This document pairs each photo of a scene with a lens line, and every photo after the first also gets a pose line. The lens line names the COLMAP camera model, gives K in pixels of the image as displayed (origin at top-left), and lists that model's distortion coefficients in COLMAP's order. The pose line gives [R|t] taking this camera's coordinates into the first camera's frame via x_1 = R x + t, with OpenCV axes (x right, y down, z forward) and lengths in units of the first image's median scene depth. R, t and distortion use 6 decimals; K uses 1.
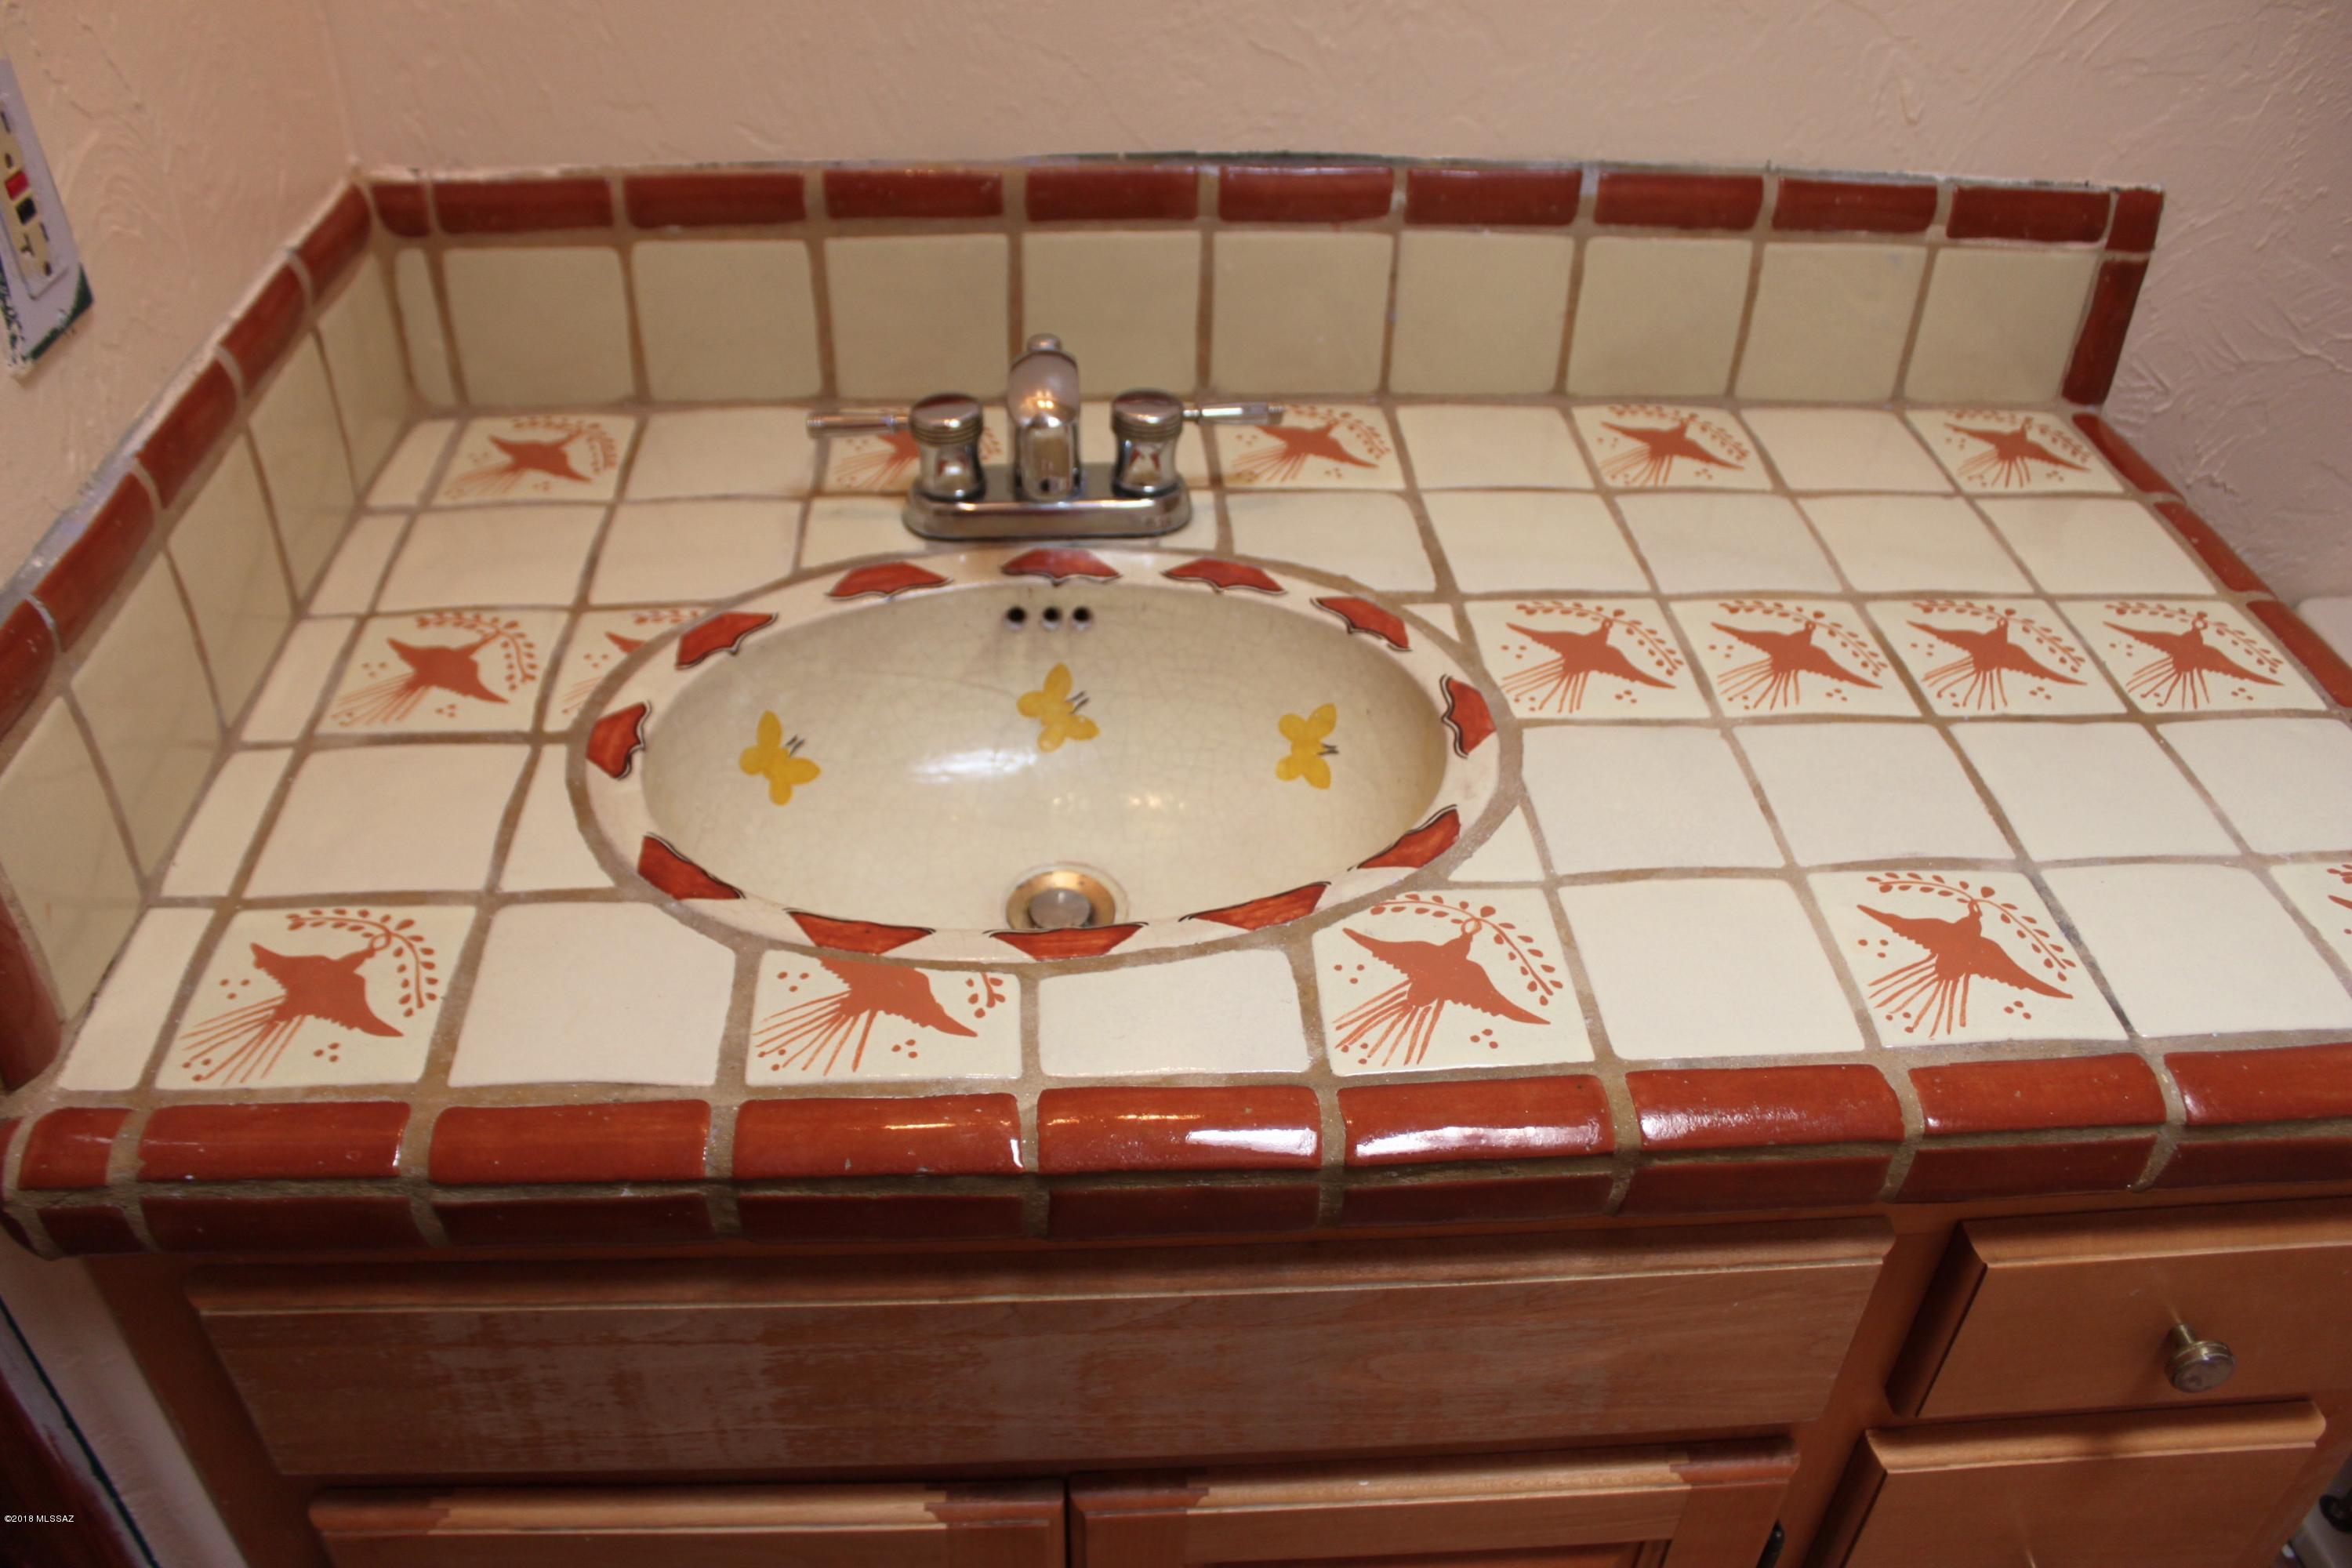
lens RADIAL K [[1904.8, 0, 1169.5], [0, 1904.8, 778.8], [0, 0, 1]] dist [-0.135740, 0.095631]
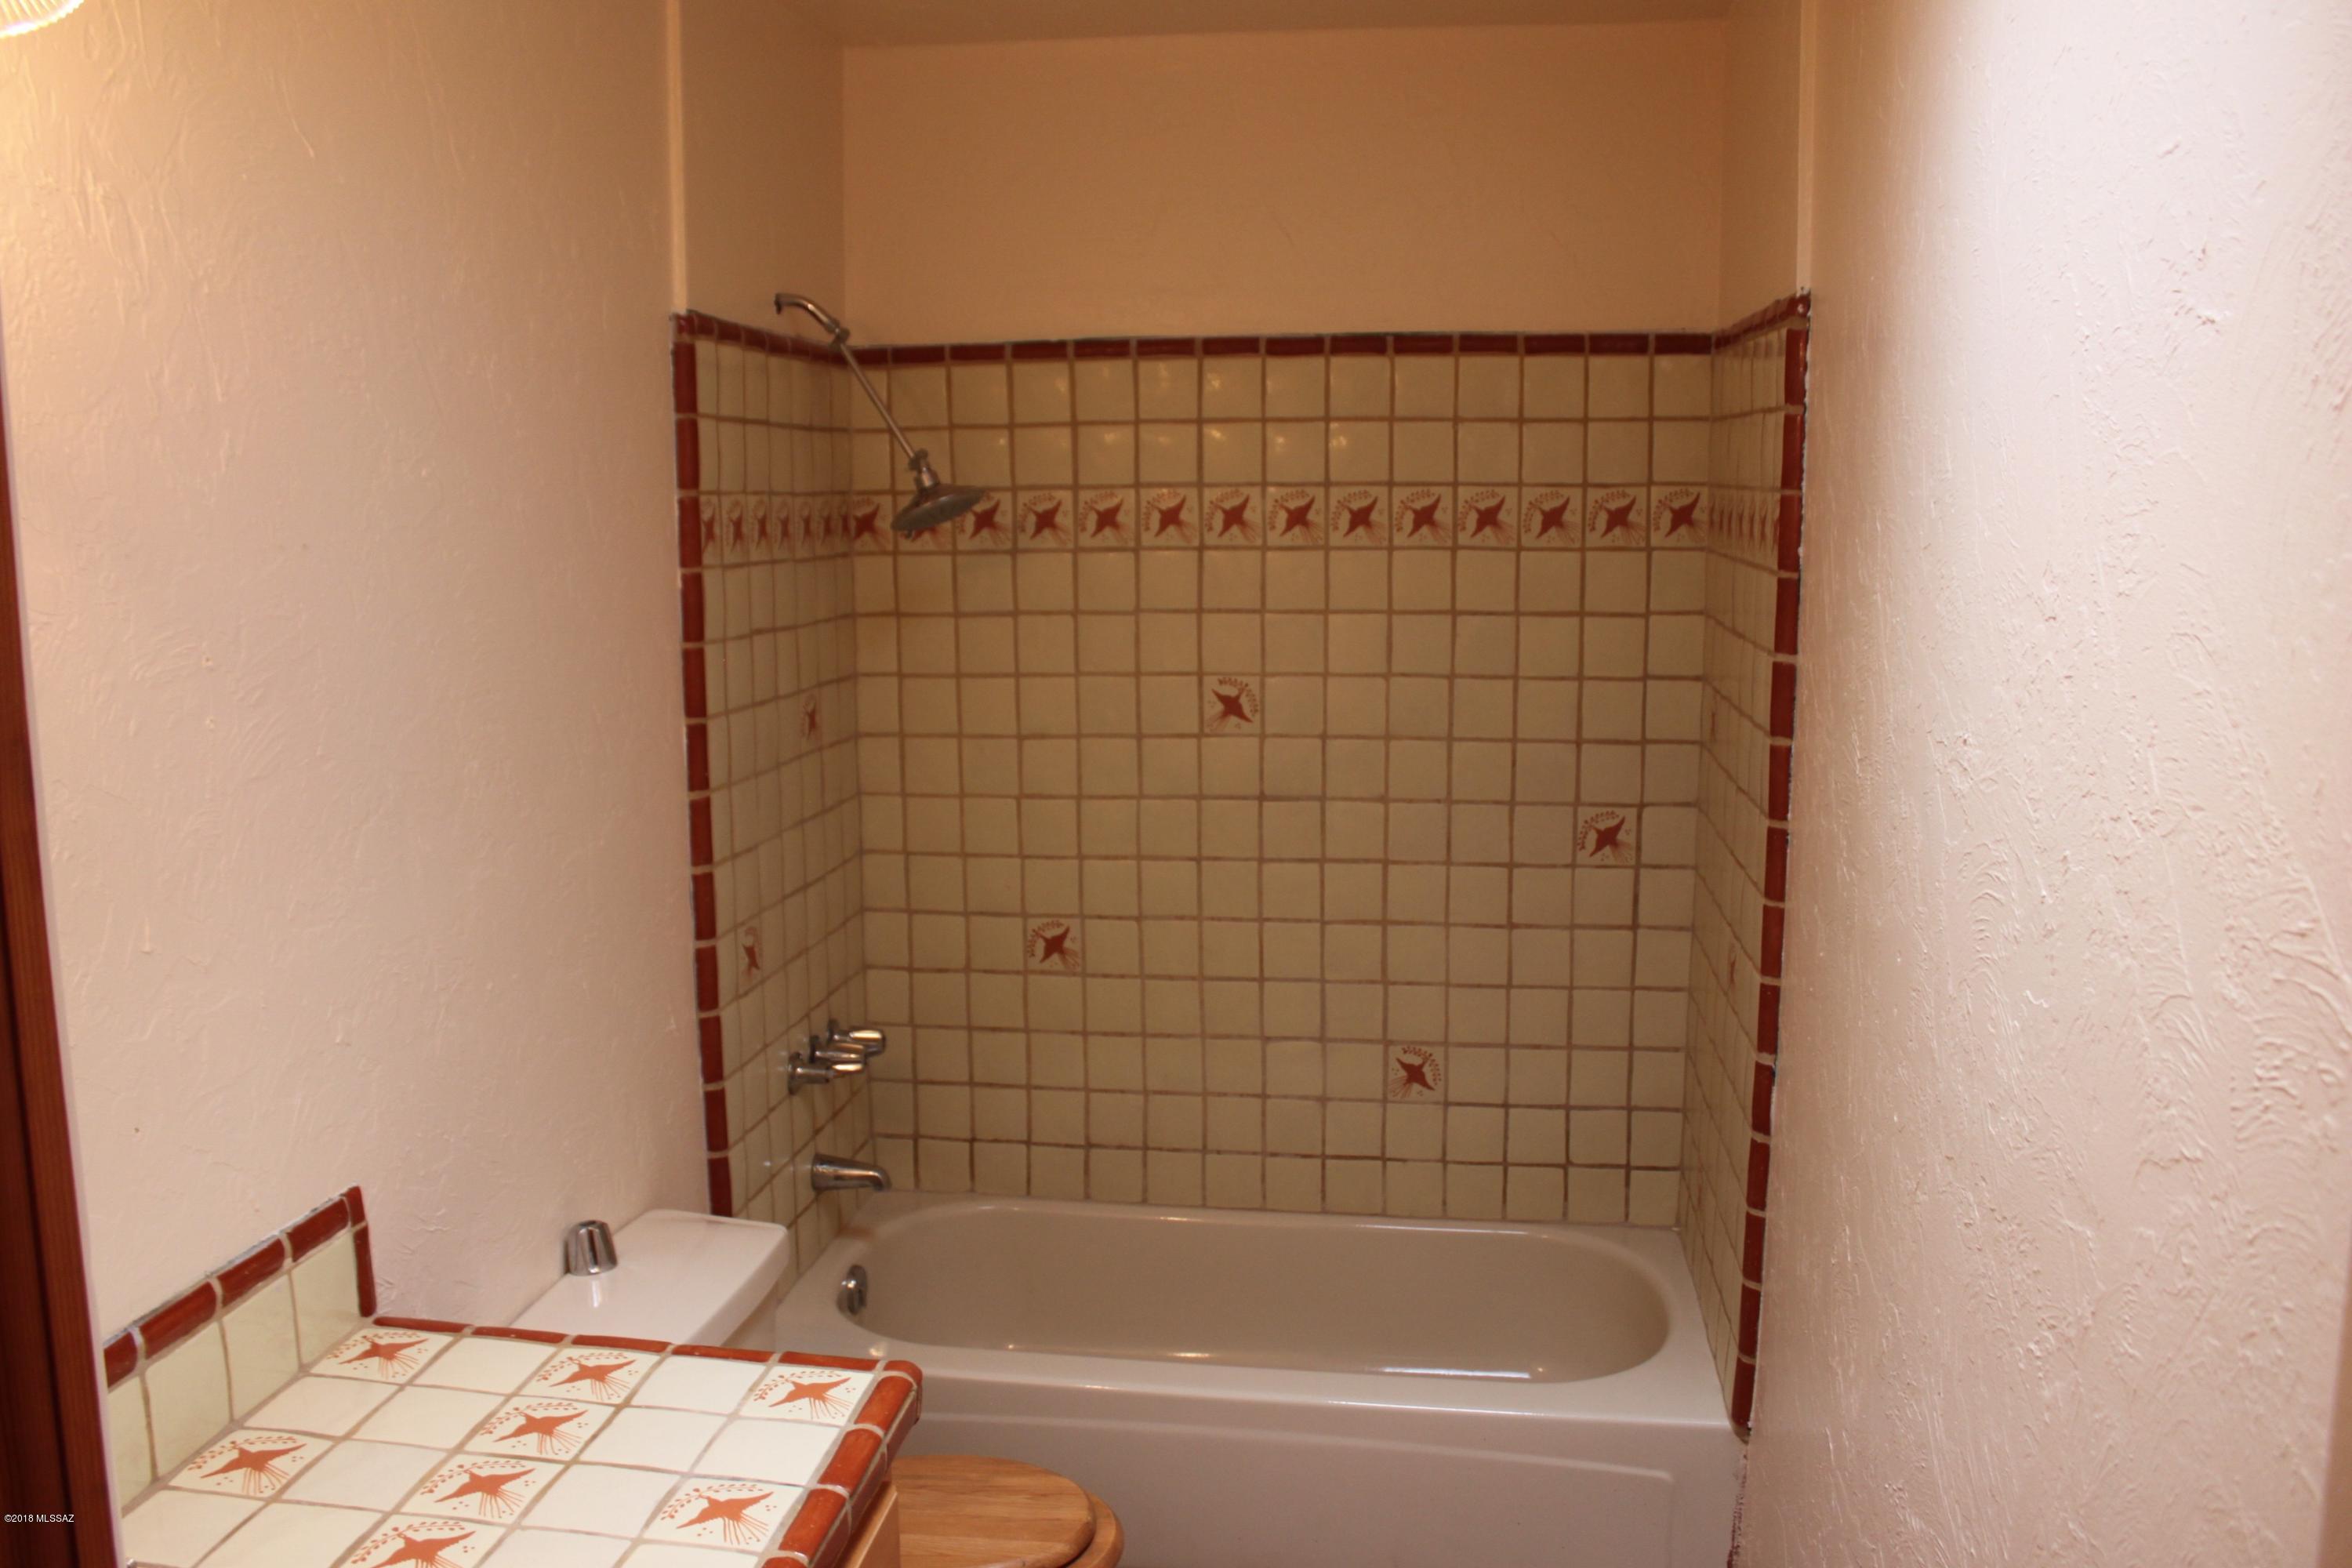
lens RADIAL K [[1904.8, 0, 1177.0], [0, 1904.8, 774.7], [0, 0, 1]] dist [-0.135740, 0.095631]
pose [[0.199788, -0.175603, 0.963975, -0.935676], [0.597101, 0.801855, 0.022319, -0.219205], [-0.776888, 0.571132, 0.265054, -0.276071]]
